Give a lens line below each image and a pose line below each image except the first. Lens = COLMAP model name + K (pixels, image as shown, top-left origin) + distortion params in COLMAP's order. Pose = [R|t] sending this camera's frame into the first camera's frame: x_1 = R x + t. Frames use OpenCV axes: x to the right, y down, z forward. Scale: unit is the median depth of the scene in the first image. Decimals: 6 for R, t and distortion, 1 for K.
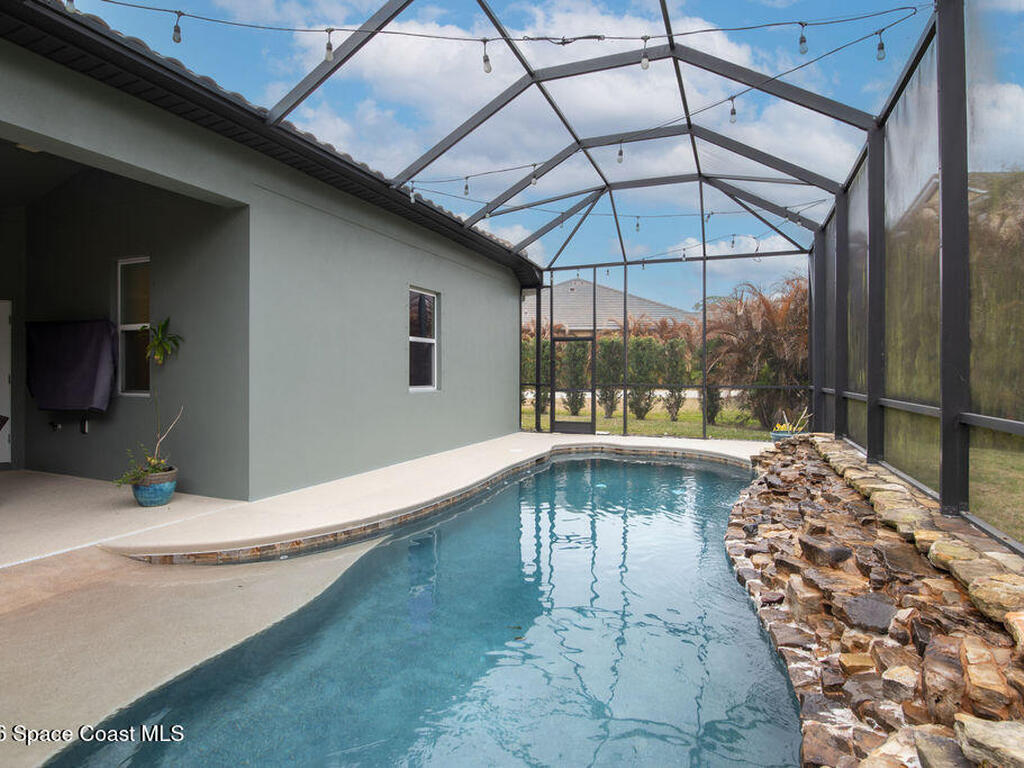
lens RADIAL K [[565.8, 0, 510.2], [0, 565.8, 377.8], [0, 0, 1]] dist [-0.004434, -0.007035]
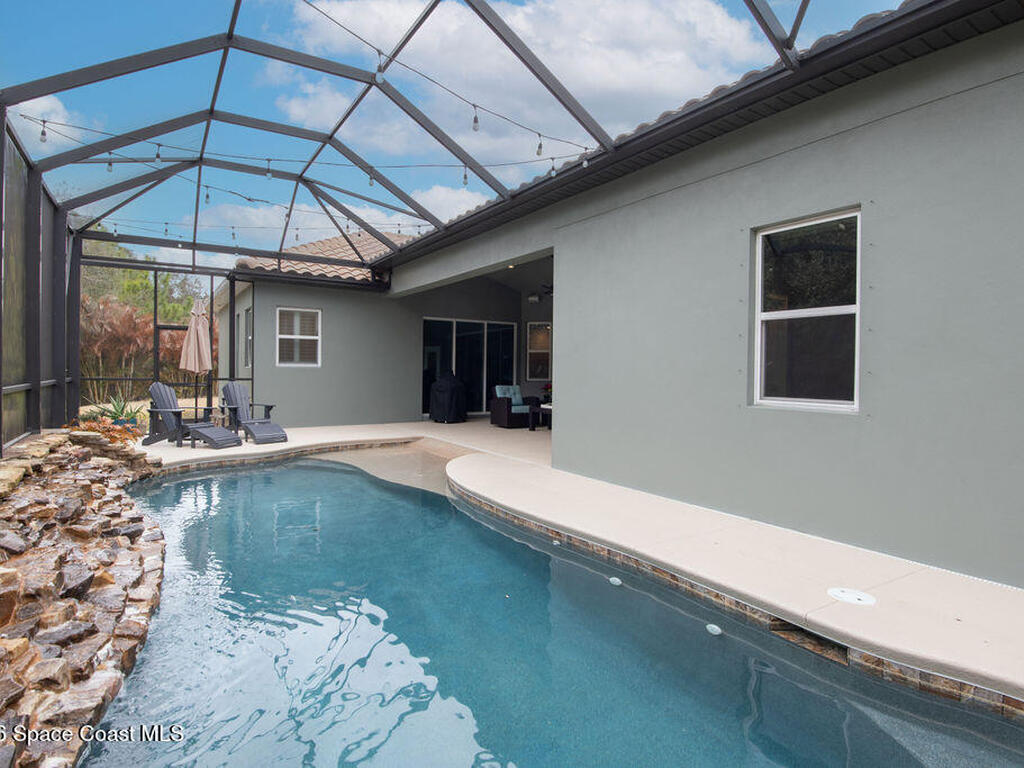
lens RADIAL K [[565.8, 0, 509.2], [0, 565.8, 376.5], [0, 0, 1]] dist [-0.004434, -0.007035]
pose [[-0.575849, 0.001752, -0.817554, 0.424591], [-0.016512, 0.999769, 0.013773, -0.008501], [0.817389, 0.021431, -0.575687, 1.034474]]
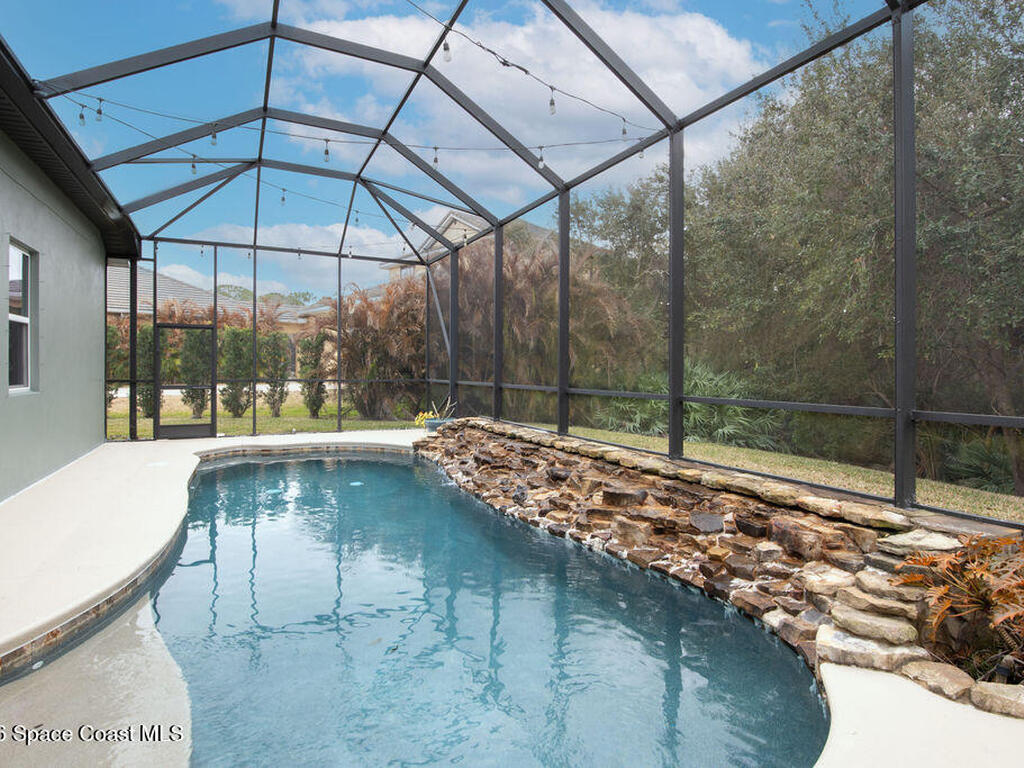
lens RADIAL K [[565.8, 0, 512.1], [0, 565.8, 381.8], [0, 0, 1]] dist [-0.004434, -0.007035]
pose [[0.664896, -0.014602, 0.746794, -0.253868], [-0.000740, 0.999796, 0.020207, -0.004134], [-0.746936, -0.013988, 0.664749, 0.096513]]
